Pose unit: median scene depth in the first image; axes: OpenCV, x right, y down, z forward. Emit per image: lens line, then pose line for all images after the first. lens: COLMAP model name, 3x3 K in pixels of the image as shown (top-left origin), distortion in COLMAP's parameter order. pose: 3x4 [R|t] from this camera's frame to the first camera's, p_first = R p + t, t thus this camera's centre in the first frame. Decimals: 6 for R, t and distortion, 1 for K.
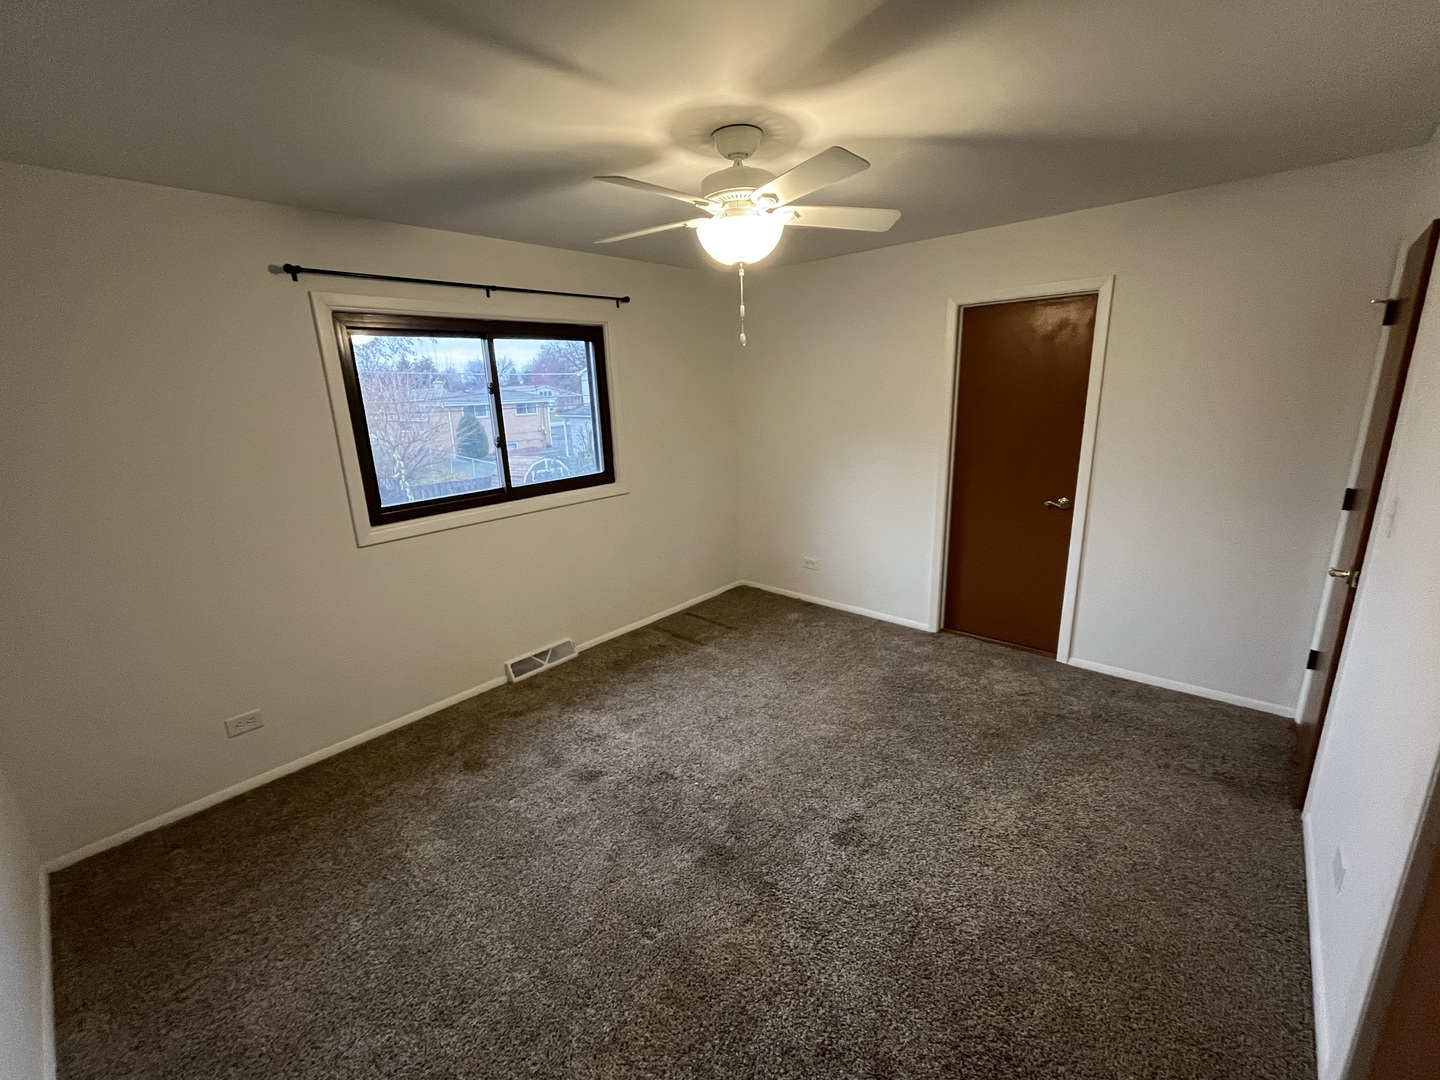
lens RADIAL K [[603.9, 0, 716.7], [0, 603.9, 538.8], [0, 0, 1]] dist [-0.000636, 0.000006]
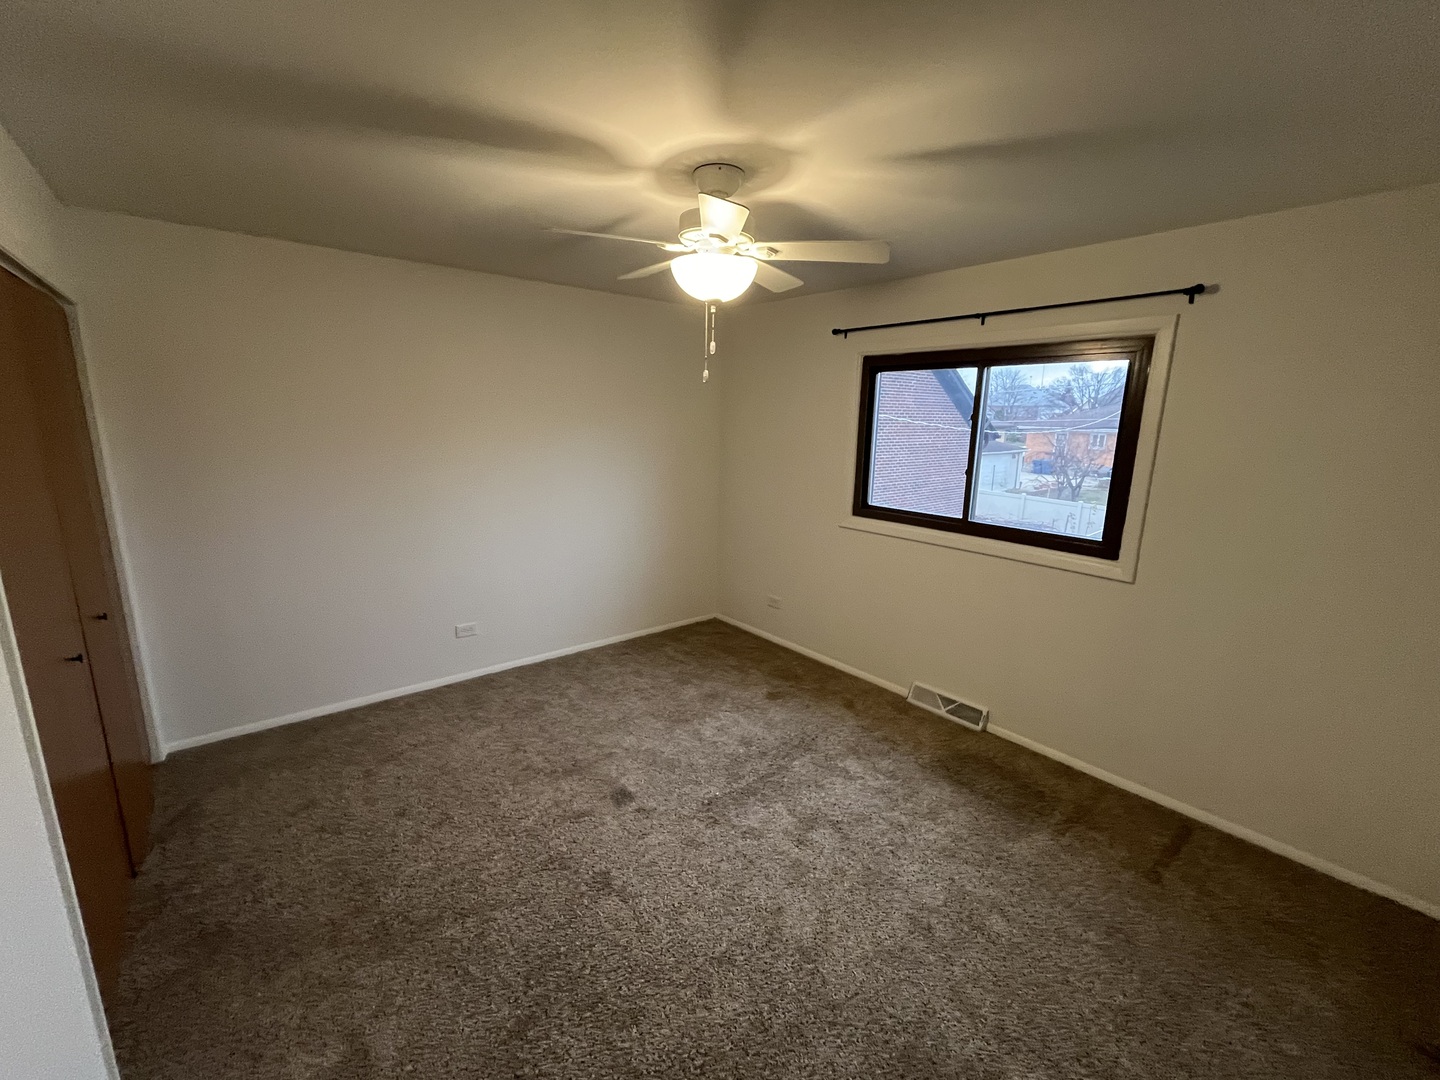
lens RADIAL K [[603.9, 0, 719.3], [0, 603.9, 539.7], [0, 0, 1]] dist [-0.000636, 0.000006]
pose [[-0.150826, 0.237593, -0.959584, 0.660500], [-0.257956, 0.927599, 0.270219, -0.220102], [0.954311, 0.288287, -0.078618, 0.729254]]
